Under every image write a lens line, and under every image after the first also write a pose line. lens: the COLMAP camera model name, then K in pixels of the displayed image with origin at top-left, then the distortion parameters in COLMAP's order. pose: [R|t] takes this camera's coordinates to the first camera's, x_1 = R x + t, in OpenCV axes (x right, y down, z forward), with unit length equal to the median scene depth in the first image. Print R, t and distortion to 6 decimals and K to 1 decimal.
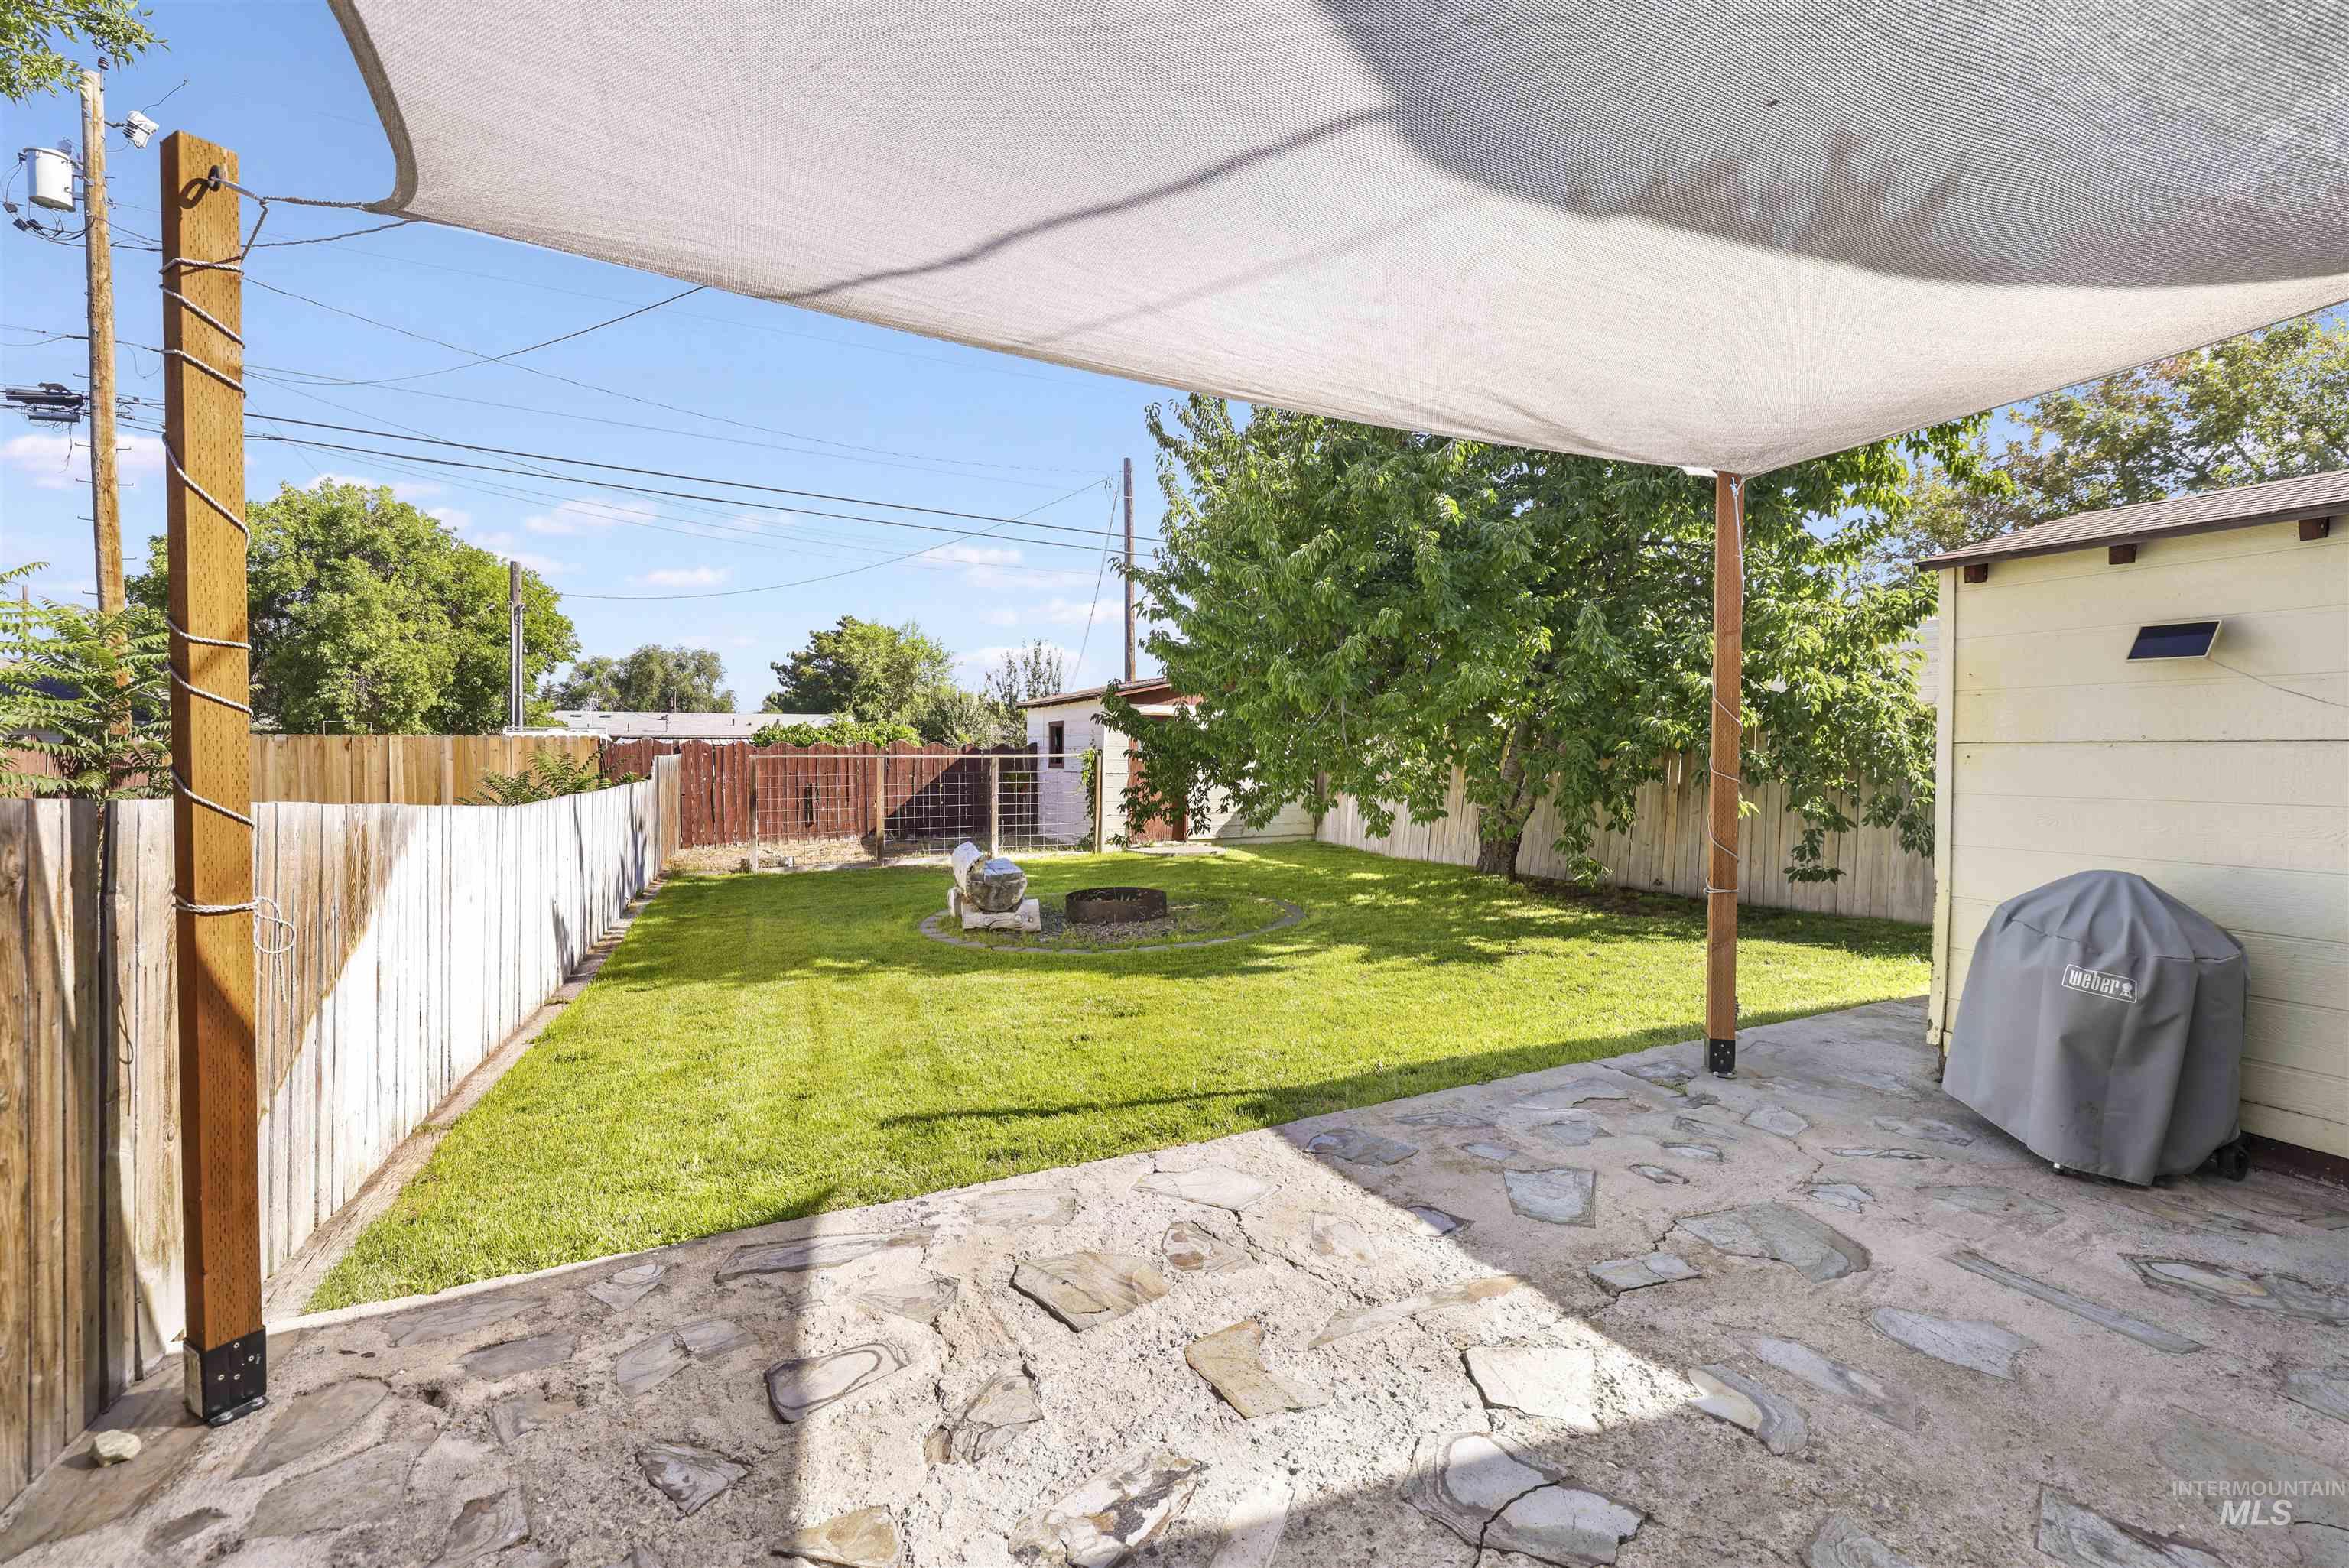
lens RADIAL K [[1014.8, 0, 1165.2], [0, 1014.8, 767.8], [0, 0, 1]] dist [-0.050718, 0.019566]
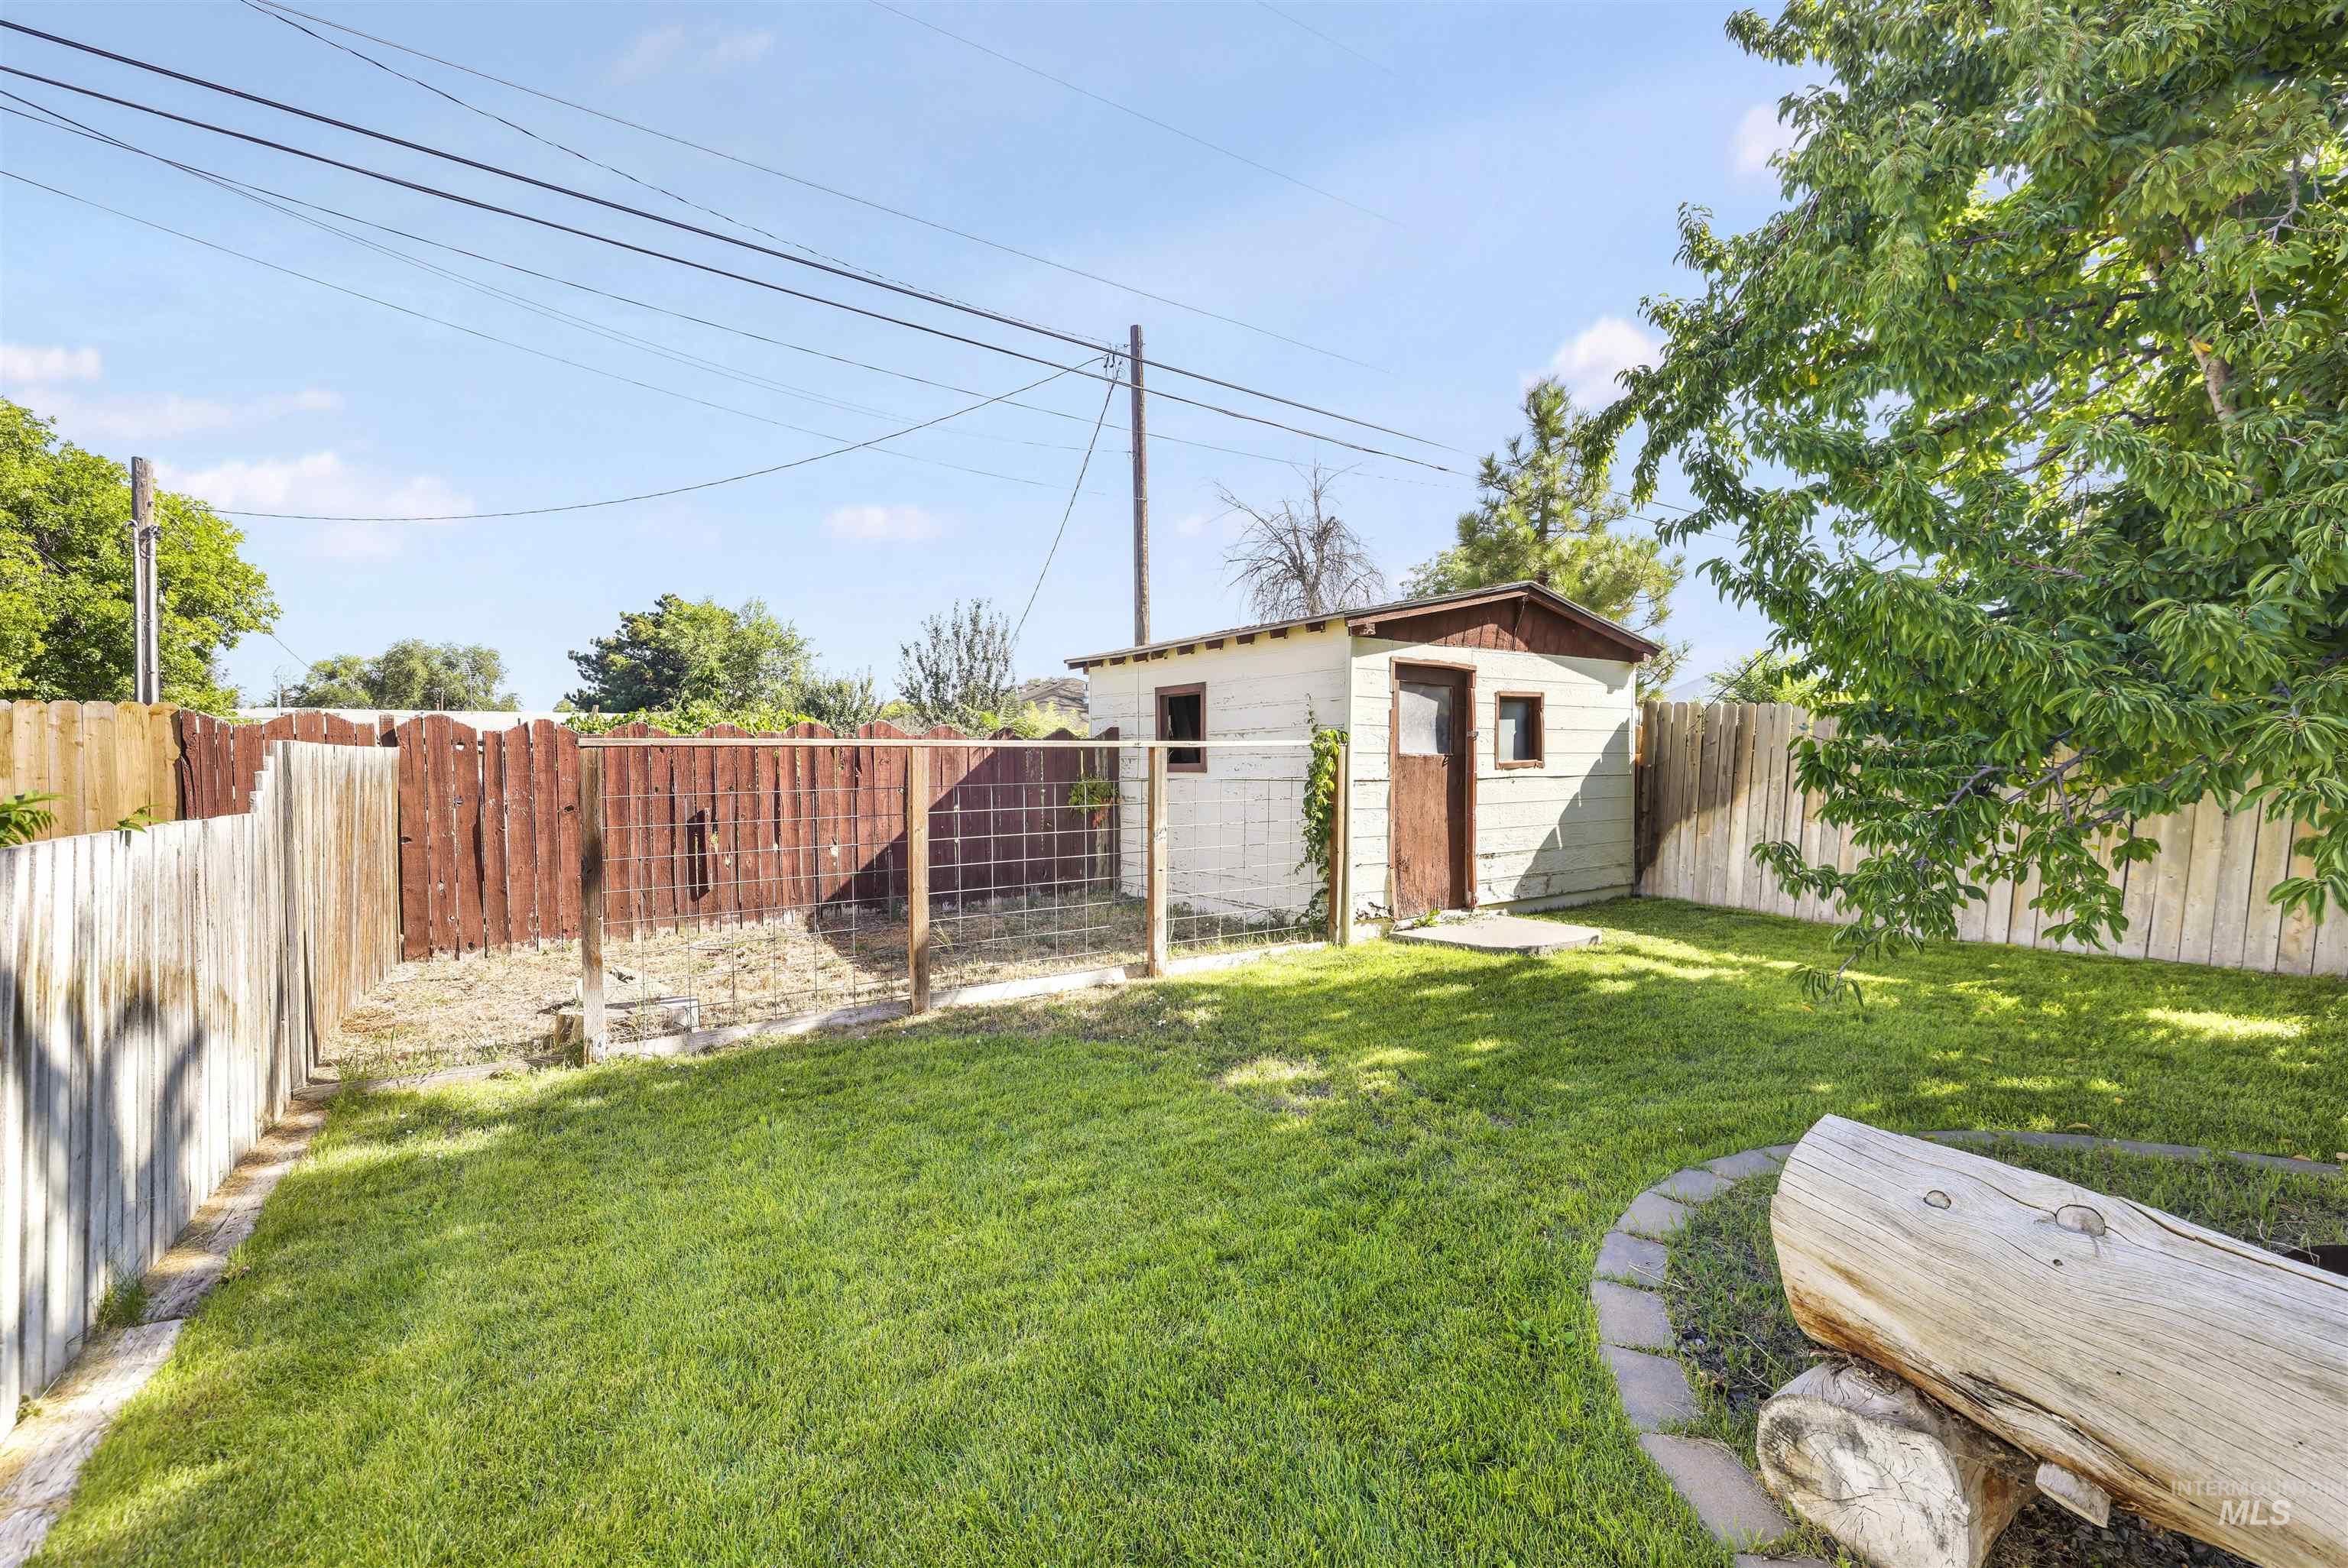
lens RADIAL K [[1036.3, 0, 1174.0], [0, 1036.3, 784.0], [0, 0, 1]] dist [-0.017151, -0.000297]
pose [[0.986918, -0.012079, 0.160772, -0.055750], [0.011006, 0.999911, 0.007565, 0.000702], [-0.160849, -0.005696, 0.986963, 0.127646]]
